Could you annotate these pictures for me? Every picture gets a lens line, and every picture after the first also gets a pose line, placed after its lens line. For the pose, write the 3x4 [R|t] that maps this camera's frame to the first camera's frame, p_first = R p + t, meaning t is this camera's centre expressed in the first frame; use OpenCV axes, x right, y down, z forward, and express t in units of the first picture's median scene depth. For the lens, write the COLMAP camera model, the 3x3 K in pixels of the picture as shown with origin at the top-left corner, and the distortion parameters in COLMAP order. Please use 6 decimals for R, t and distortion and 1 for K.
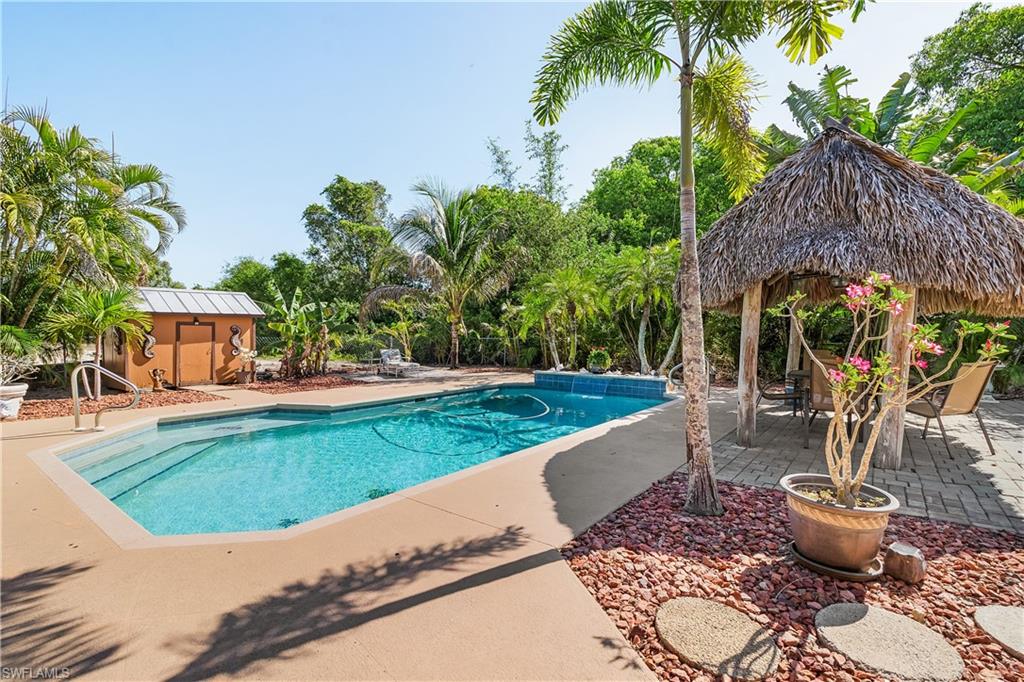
lens RADIAL K [[479.3, 0, 508.5], [0, 479.3, 344.9], [0, 0, 1]] dist [0.000932, 0.000219]
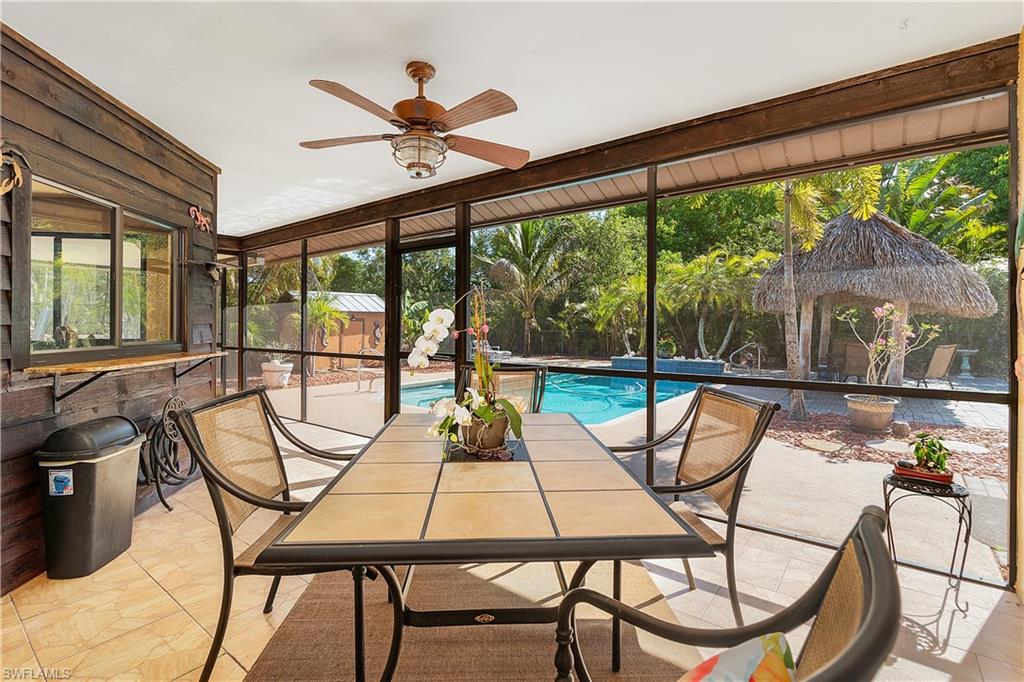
lens RADIAL K [[479.3, 0, 515.5], [0, 479.3, 333.5], [0, 0, 1]] dist [0.000932, 0.000219]
pose [[0.999981, -0.001402, 0.006065, -0.232022], [0.001452, 0.999966, -0.008169, 0.003508], [-0.006053, 0.008178, 0.999948, -0.289564]]
